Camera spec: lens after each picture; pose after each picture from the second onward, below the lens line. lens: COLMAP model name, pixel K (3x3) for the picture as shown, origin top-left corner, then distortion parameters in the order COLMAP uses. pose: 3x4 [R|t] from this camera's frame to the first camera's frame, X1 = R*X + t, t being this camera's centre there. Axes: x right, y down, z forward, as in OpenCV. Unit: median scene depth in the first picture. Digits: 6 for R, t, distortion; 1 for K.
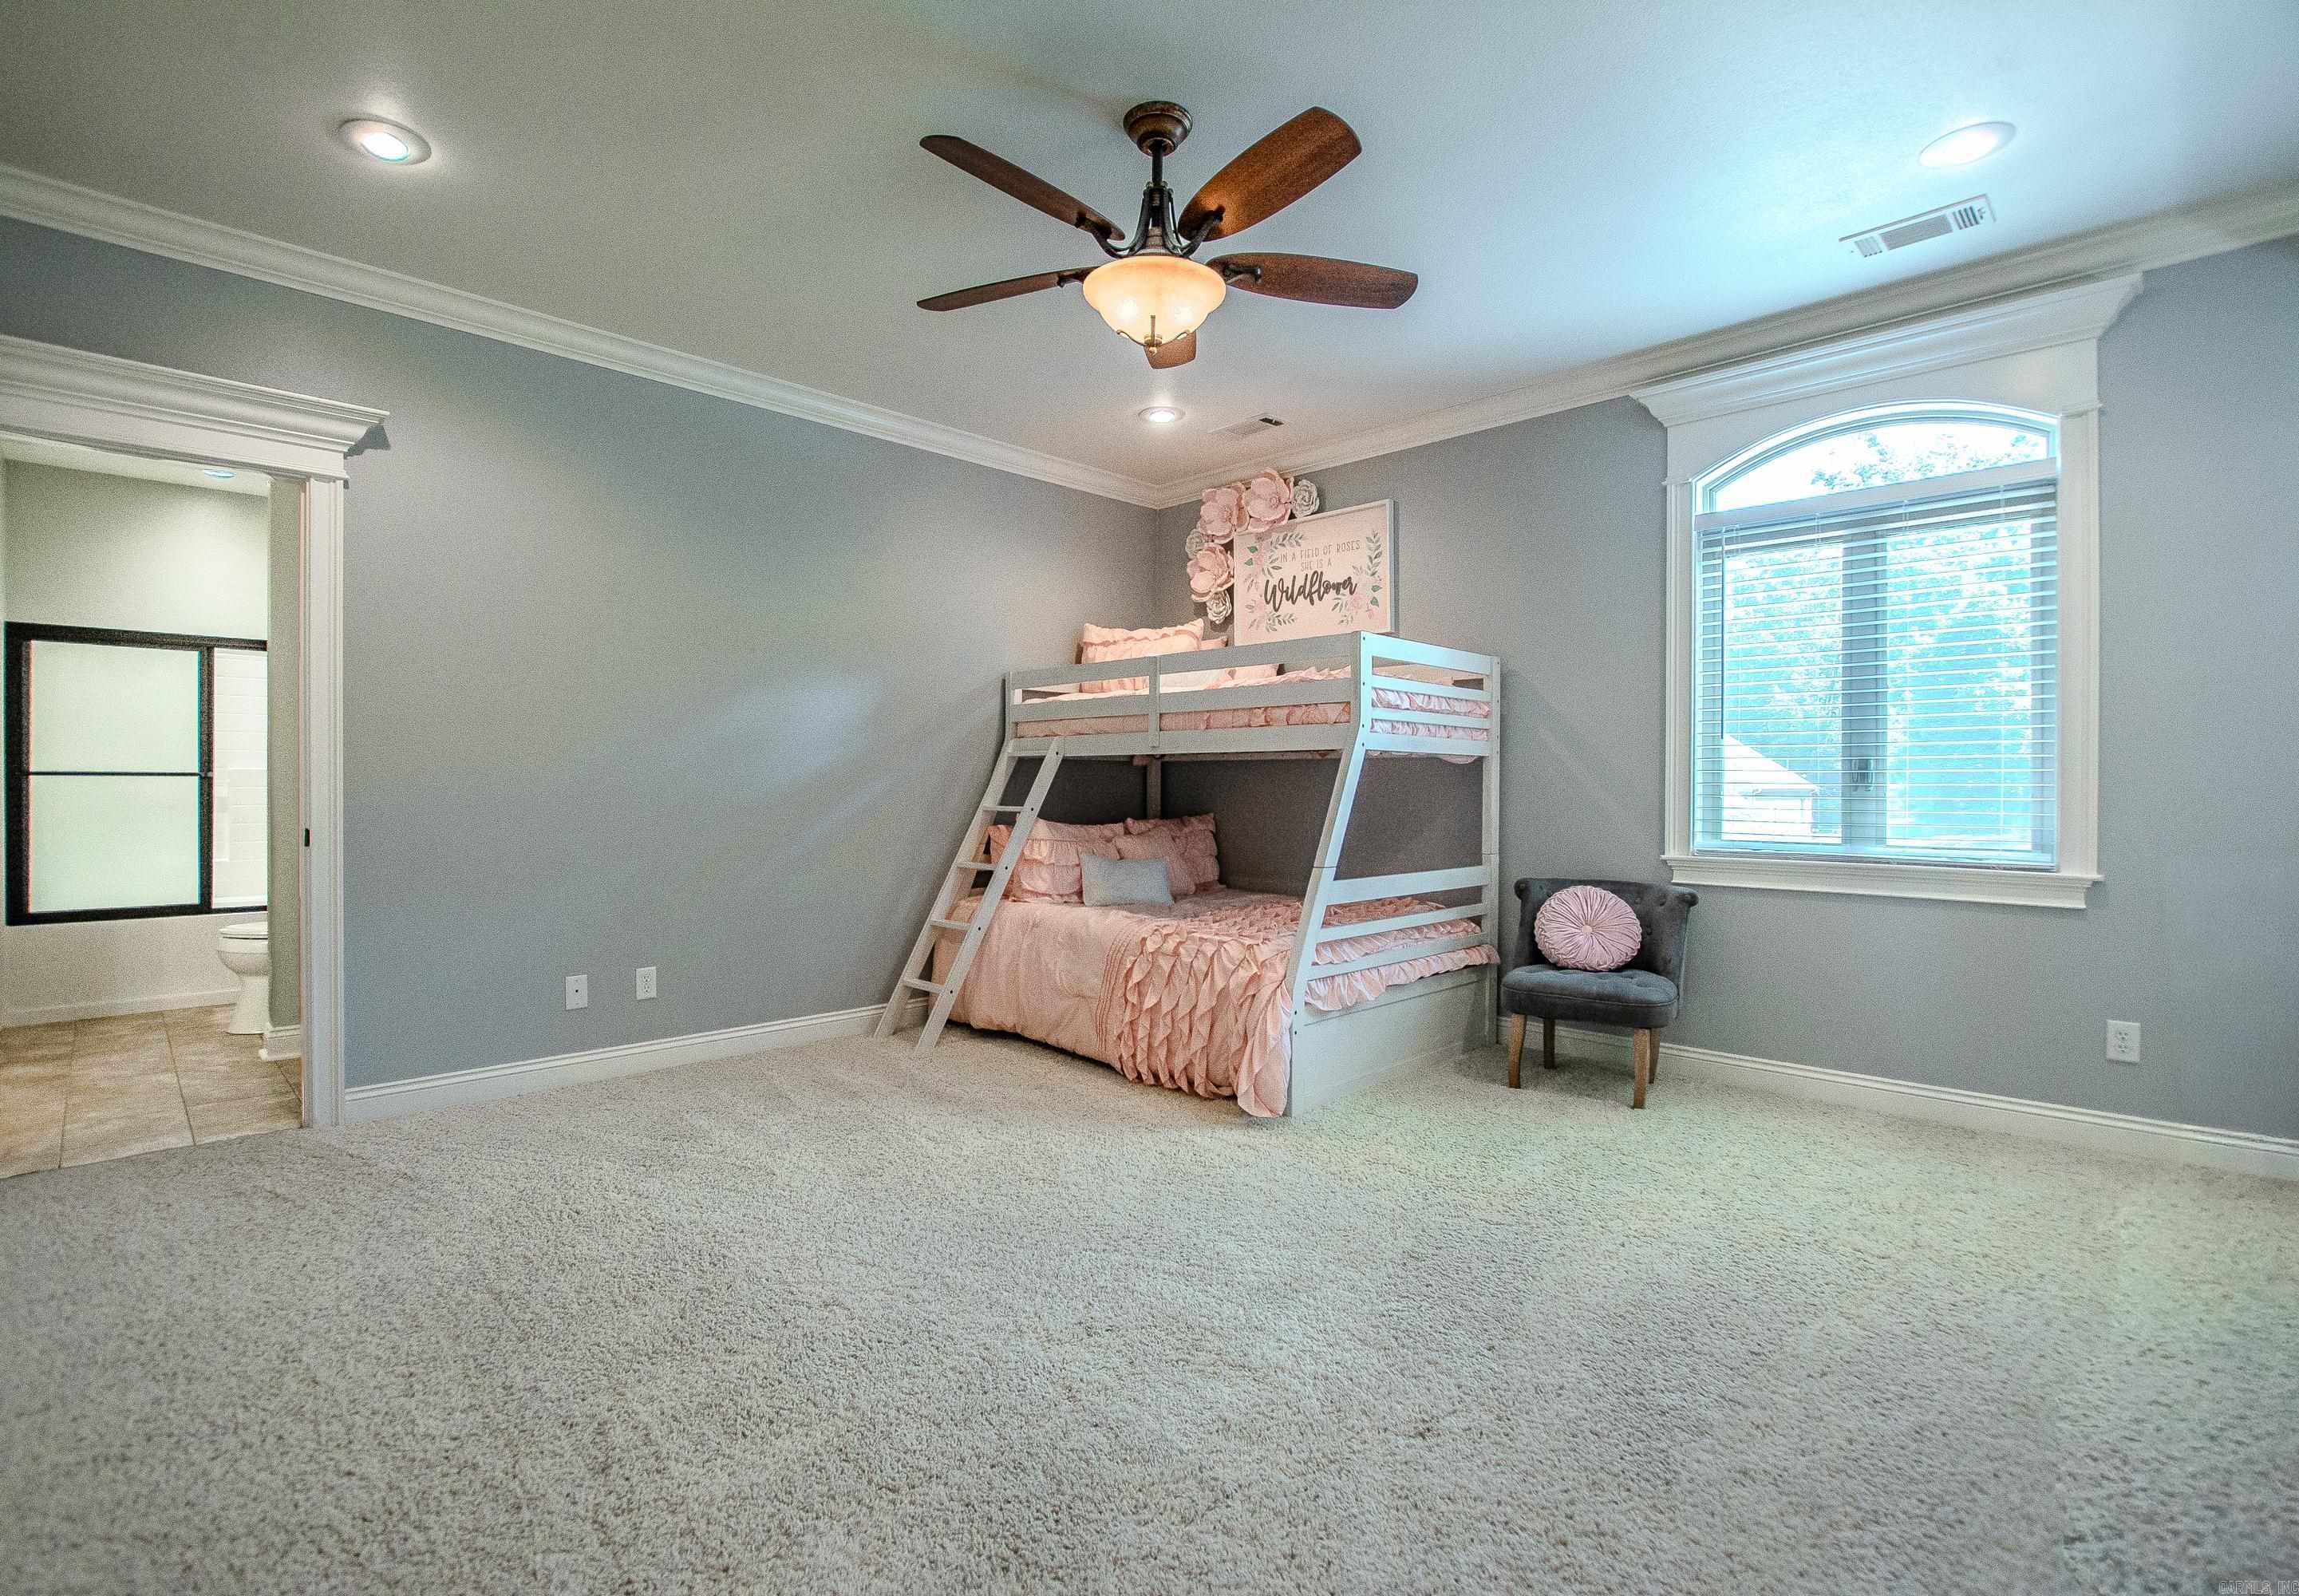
lens RADIAL K [[1050.5, 0, 1149.5], [0, 1050.5, 798.0], [0, 0, 1]] dist [-0.000630, -0.000011]
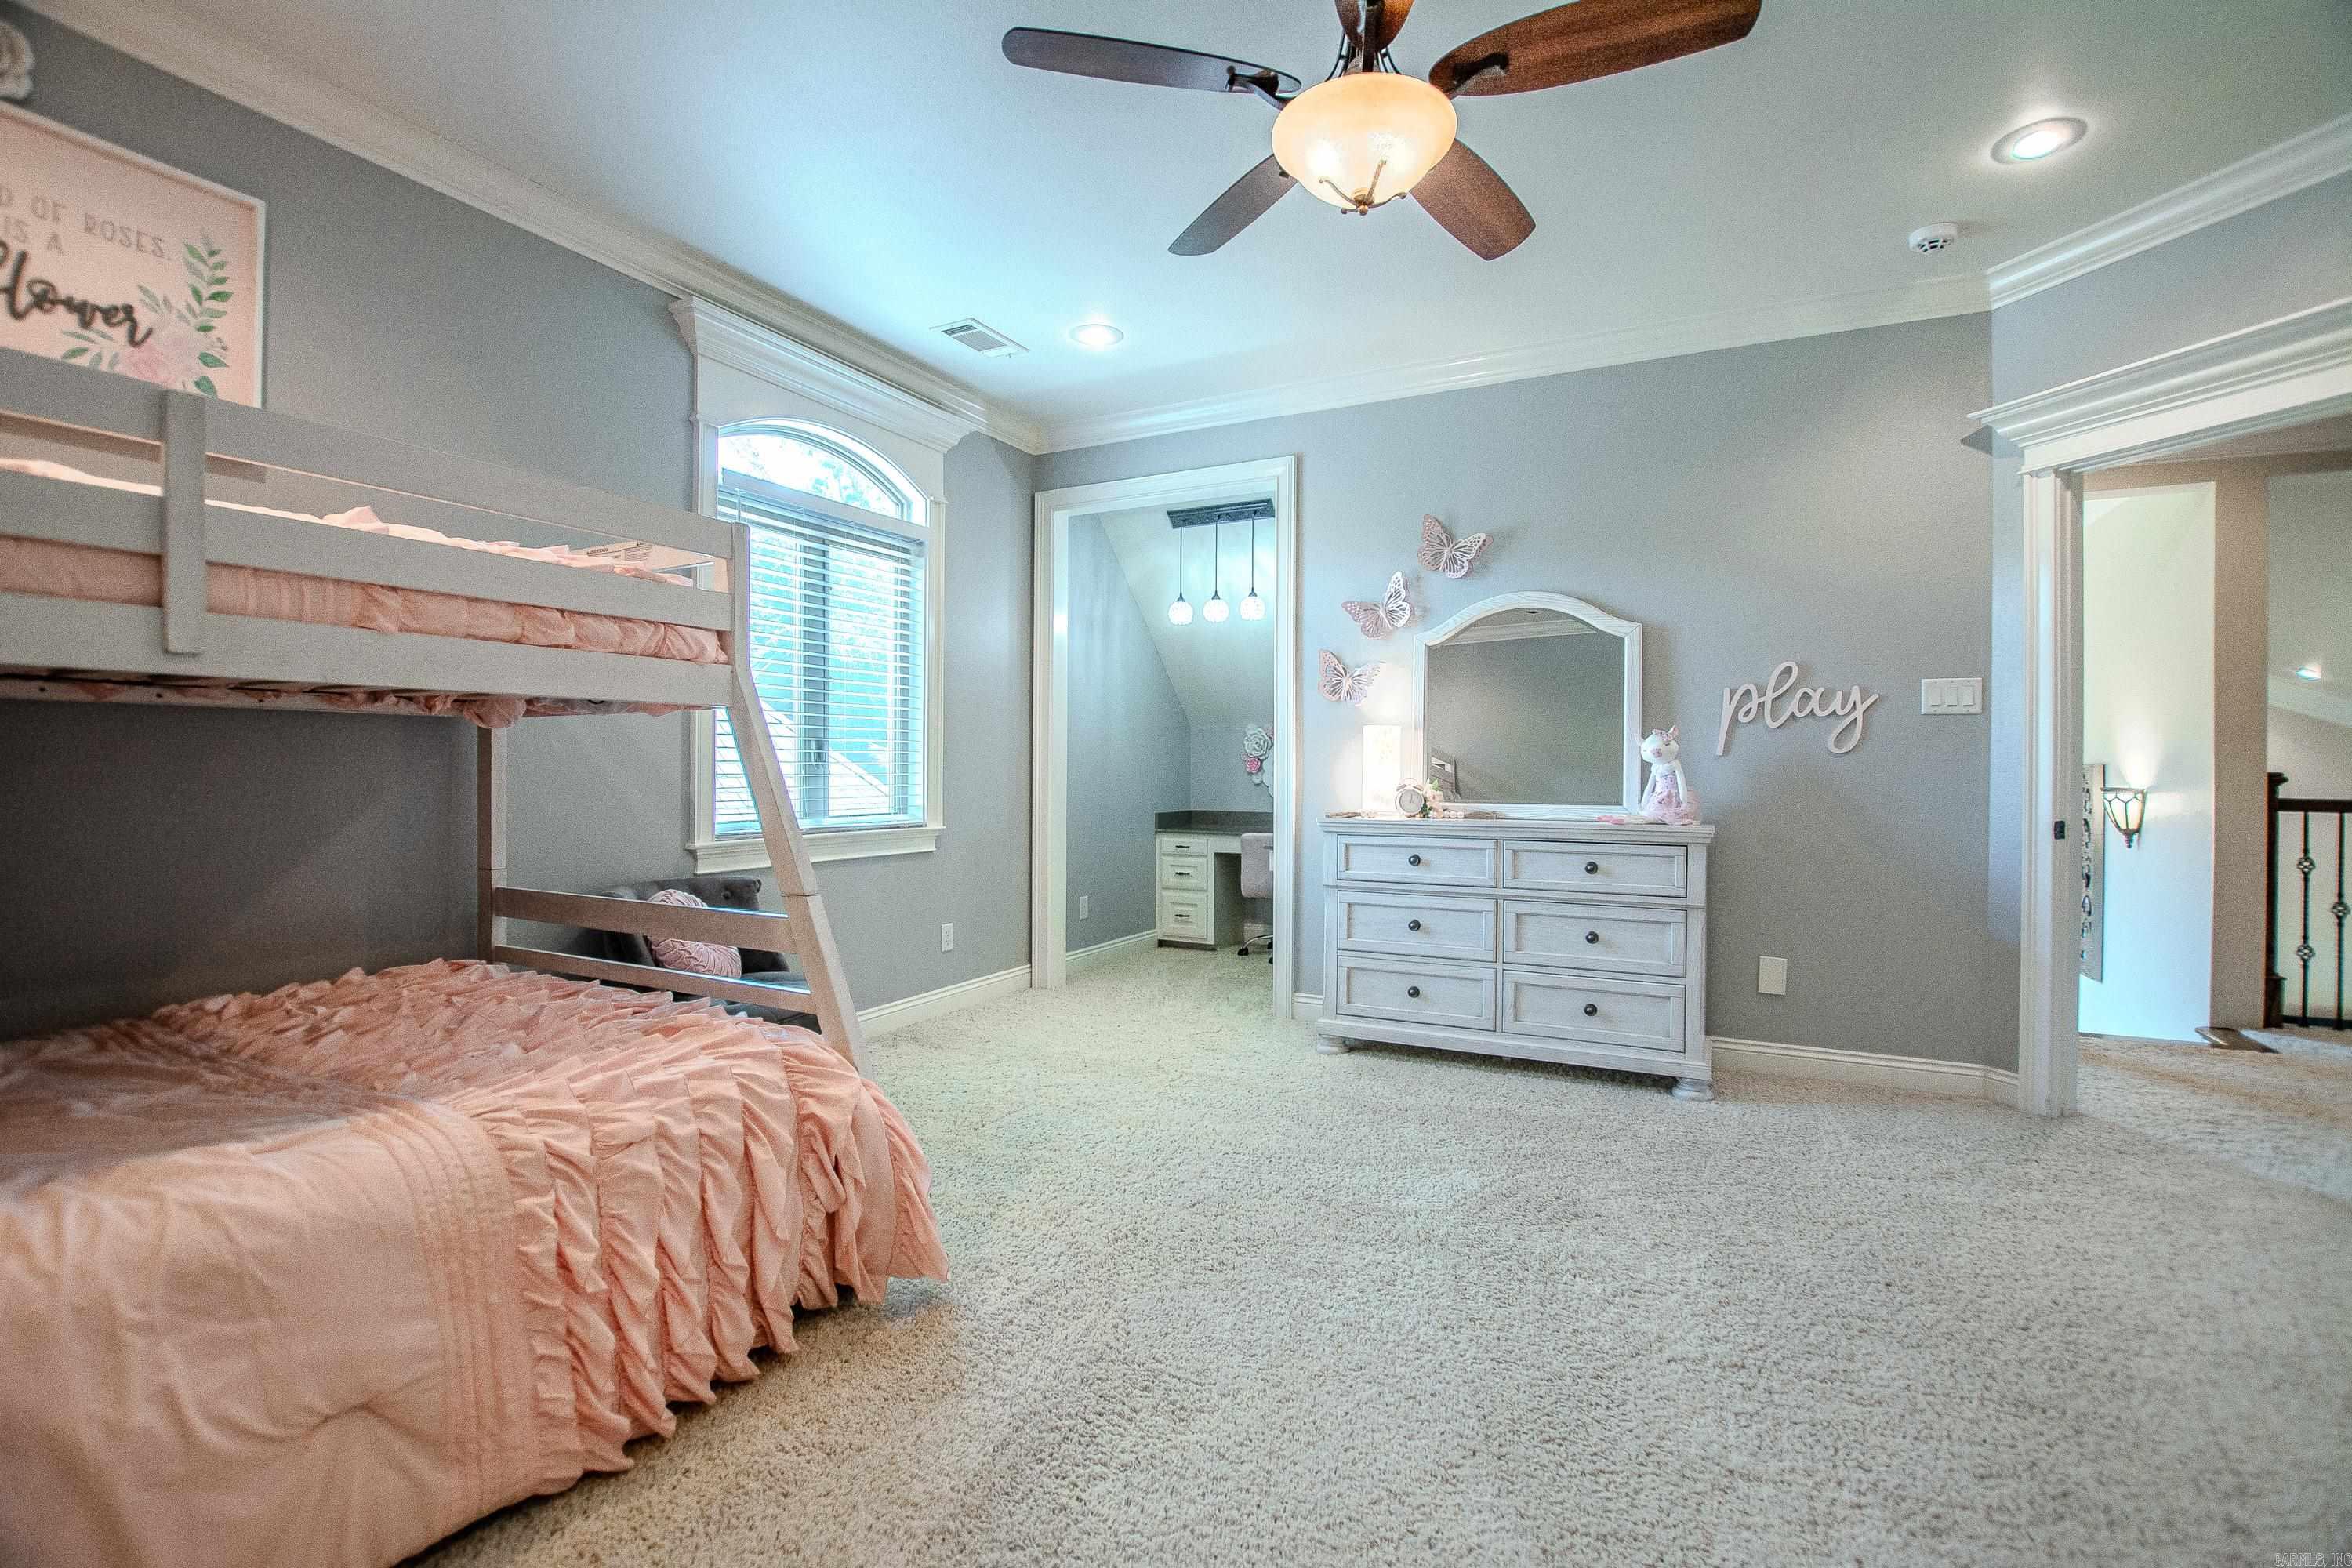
lens RADIAL K [[1058.5, 0, 1176.0], [0, 1058.5, 784.0], [0, 0, 1]] dist [-0.032199, 0.000389]
pose [[-0.284540, -0.024414, 0.958353, -0.503458], [0.001250, 0.999665, 0.025837, -0.019102], [-0.958663, 0.008549, -0.284414, 0.954057]]
